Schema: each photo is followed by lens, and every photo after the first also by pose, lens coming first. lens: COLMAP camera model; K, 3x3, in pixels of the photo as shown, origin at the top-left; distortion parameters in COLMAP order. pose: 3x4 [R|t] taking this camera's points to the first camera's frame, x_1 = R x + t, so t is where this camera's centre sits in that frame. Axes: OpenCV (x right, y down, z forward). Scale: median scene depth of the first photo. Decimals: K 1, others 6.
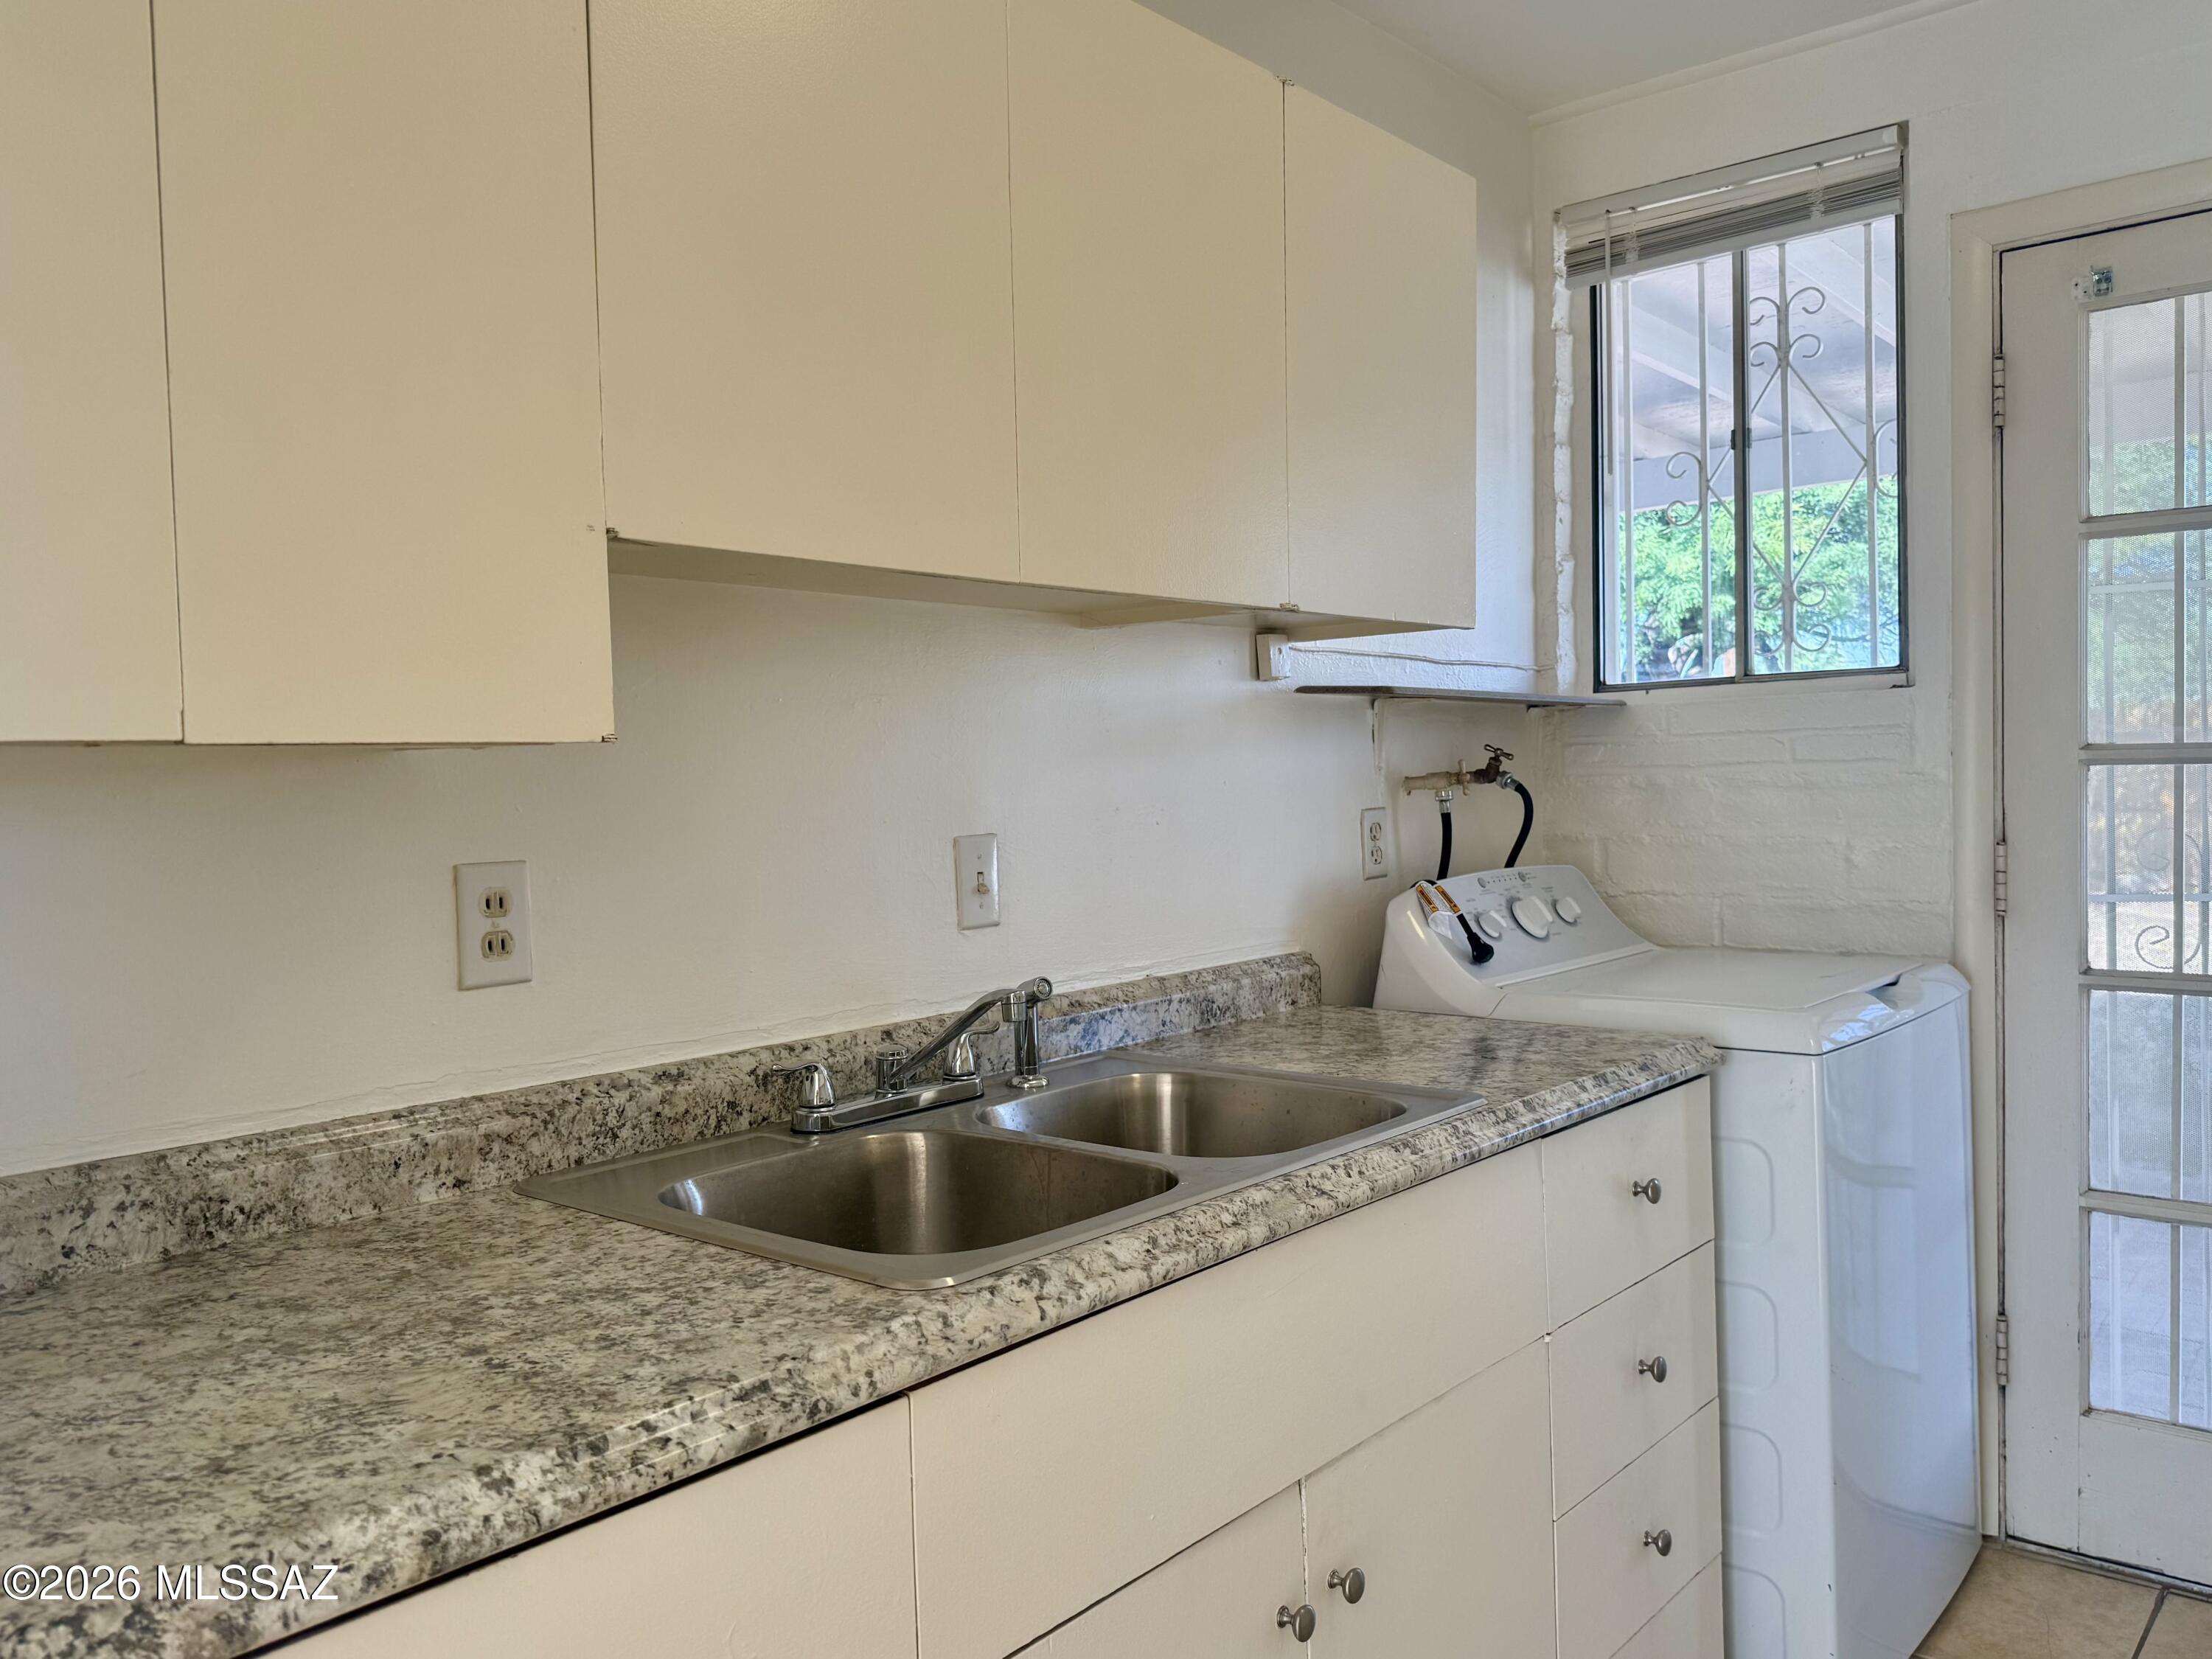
lens RADIAL K [[1586.0, 0, 1106.0], [0, 1586.0, 829.5], [0, 0, 1]] dist [0.122746, -0.166701]
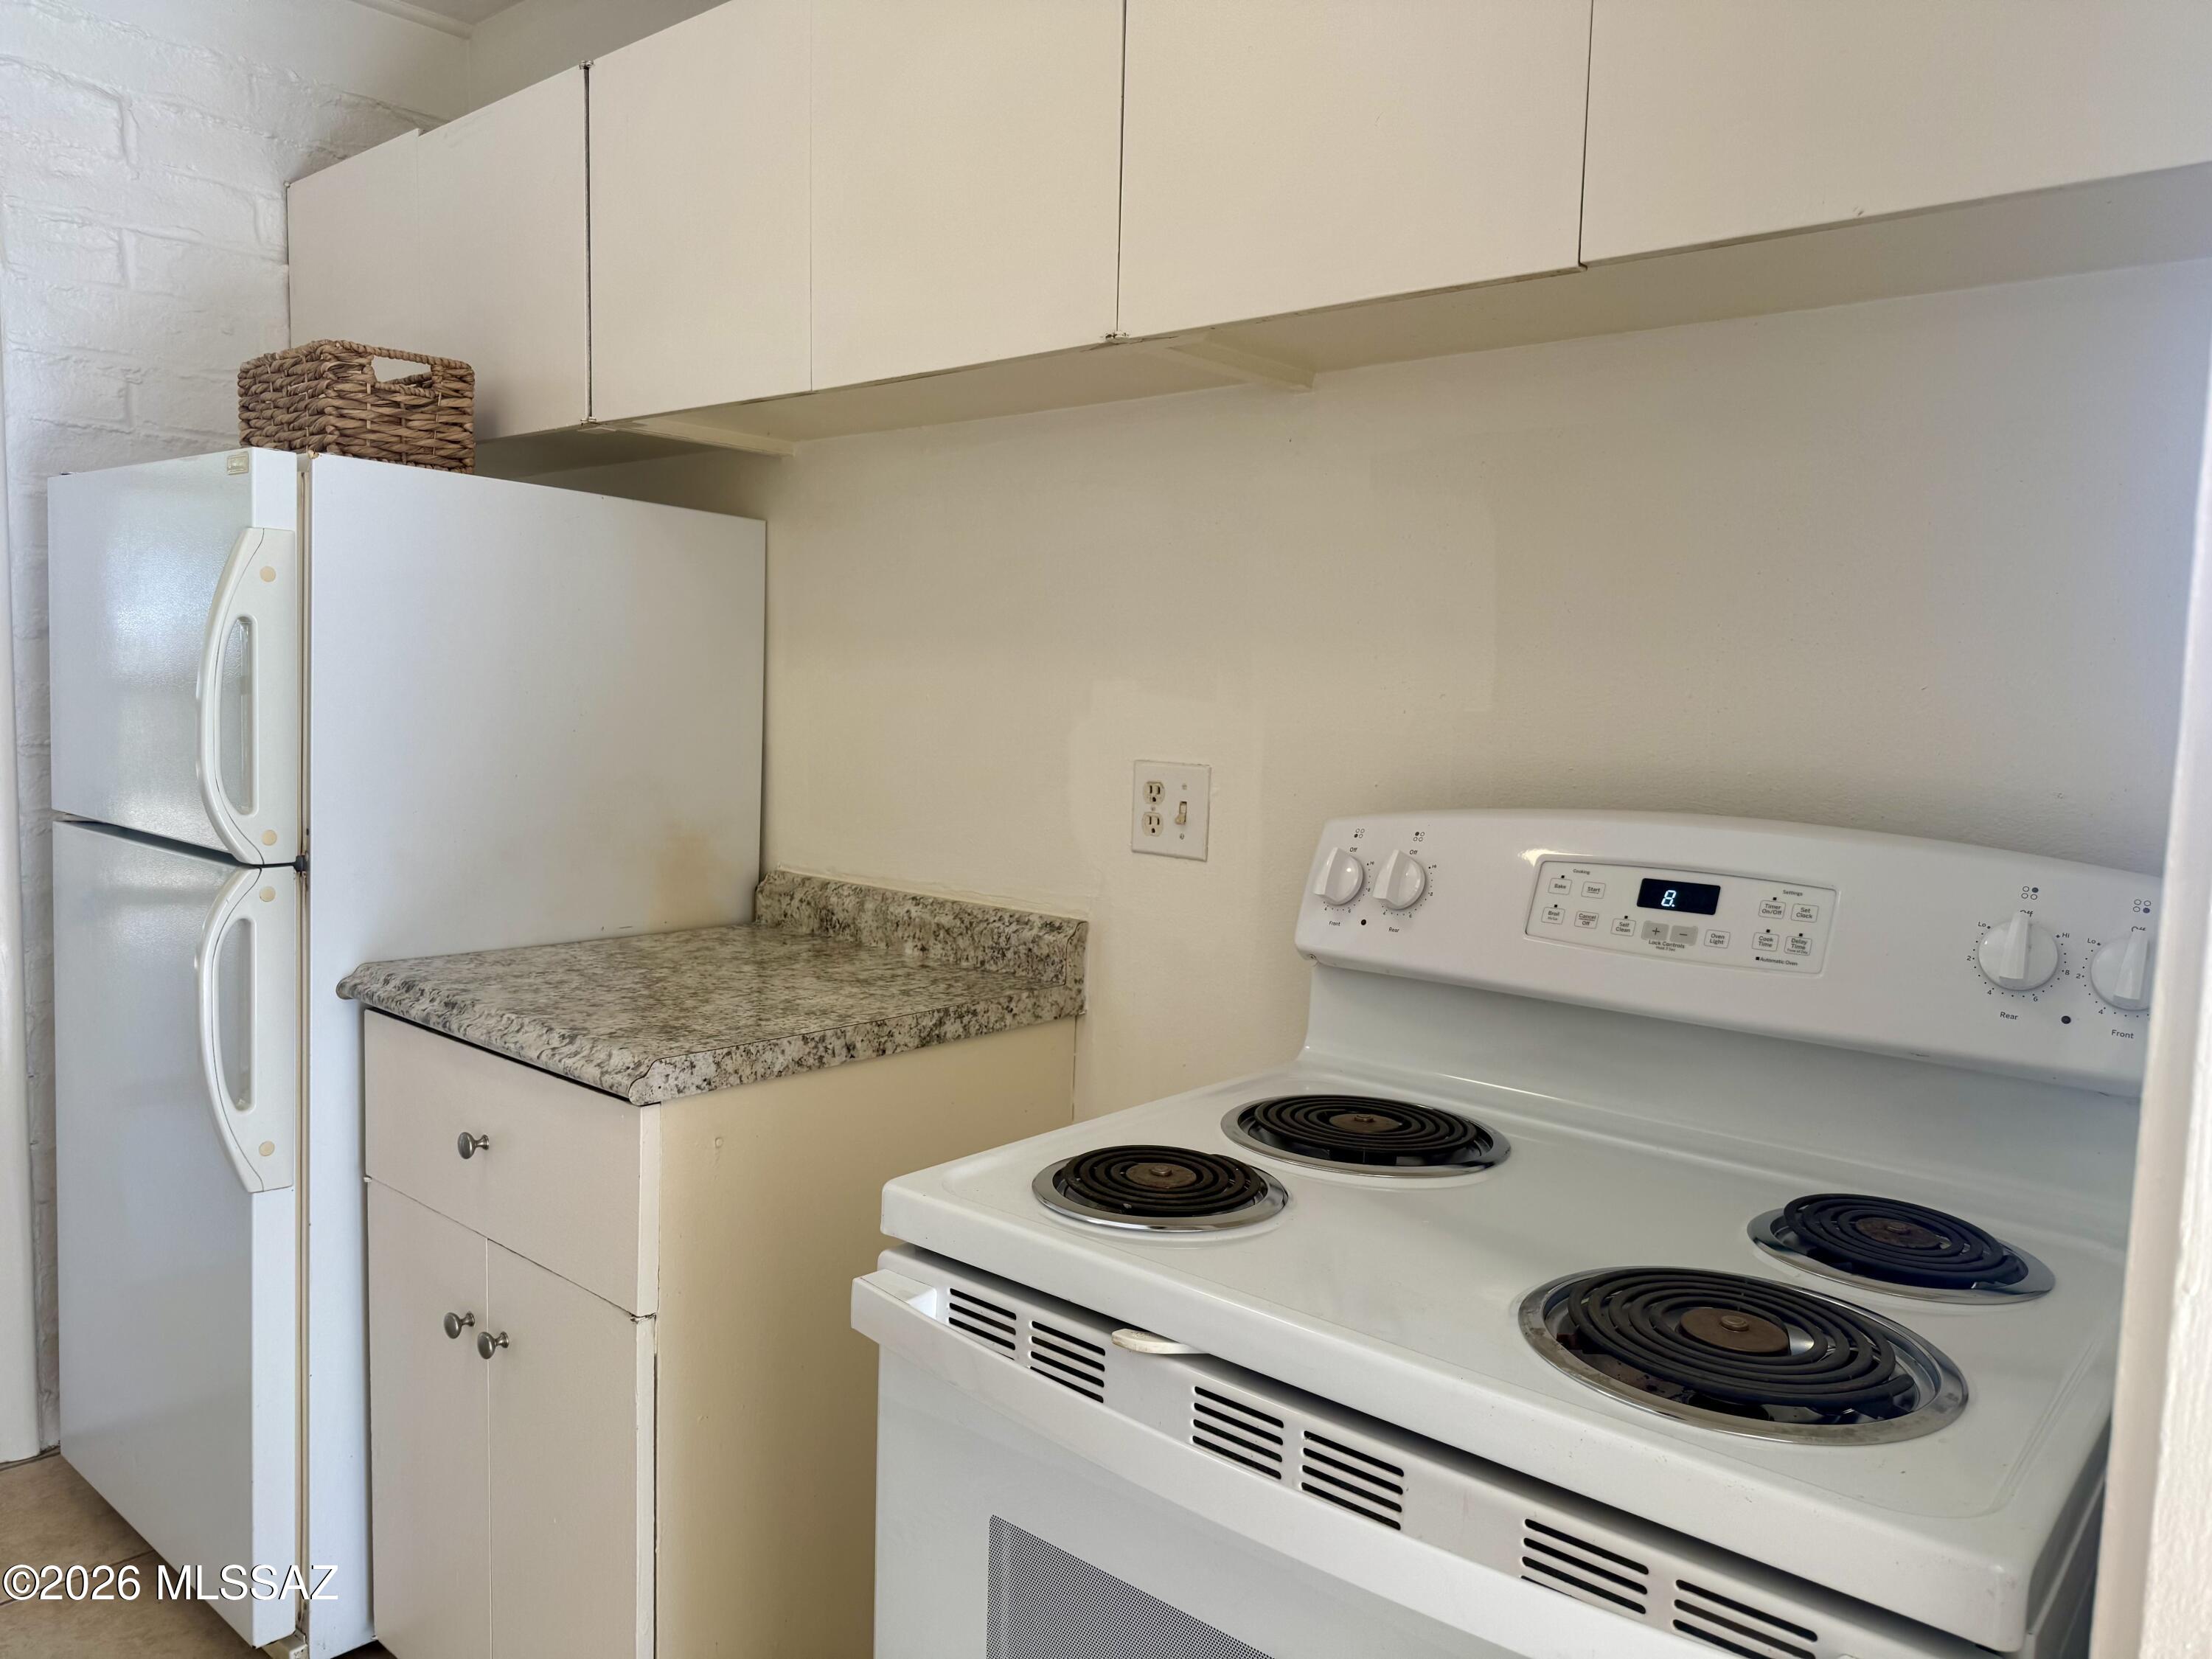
lens RADIAL K [[1586.0, 0, 1106.0], [0, 1586.0, 829.5], [0, 0, 1]] dist [0.122746, -0.166701]
pose [[-0.014222, 0.117474, -0.992974, 1.049696], [-0.053561, 0.991559, 0.118074, -0.077676], [0.998463, 0.054864, -0.007810, 1.148744]]
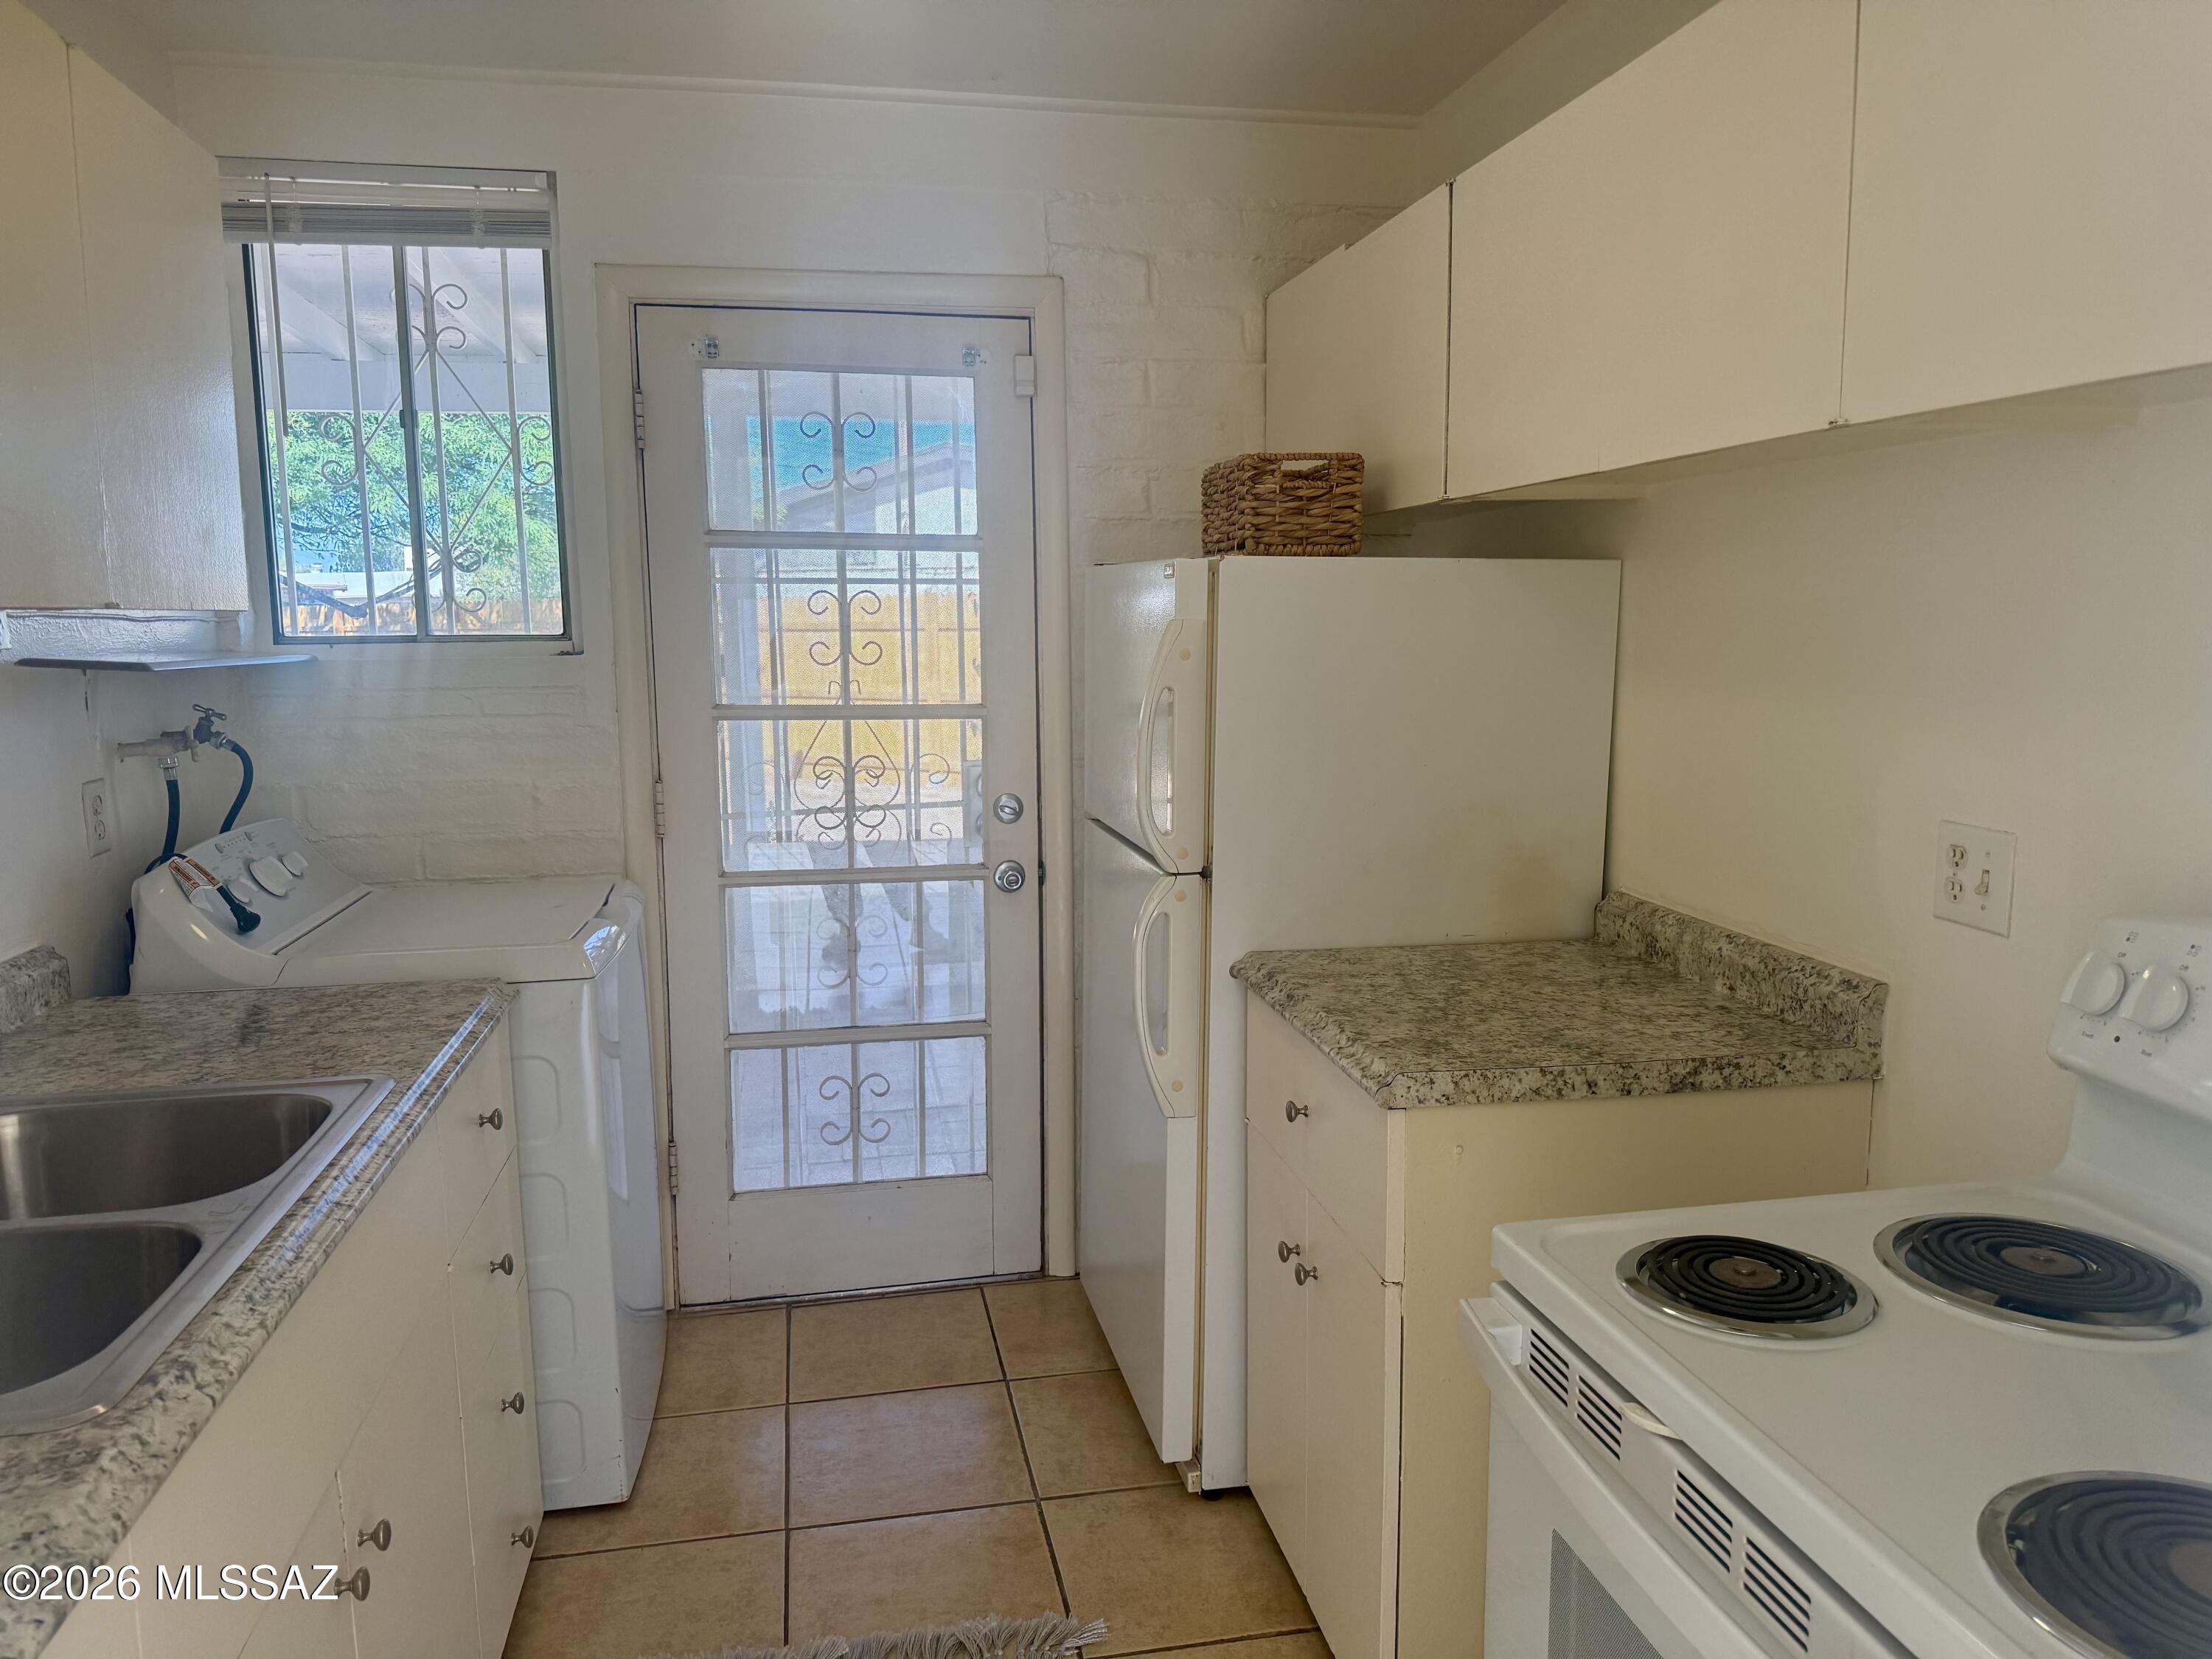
lens RADIAL K [[1586.0, 0, 1106.0], [0, 1586.0, 829.5], [0, 0, 1]] dist [0.122746, -0.166701]
pose [[-0.618854, 0.138690, -0.773165, 1.111354], [0.002792, 0.984672, 0.174395, -0.195539], [0.785501, 0.105767, -0.609756, 1.417530]]
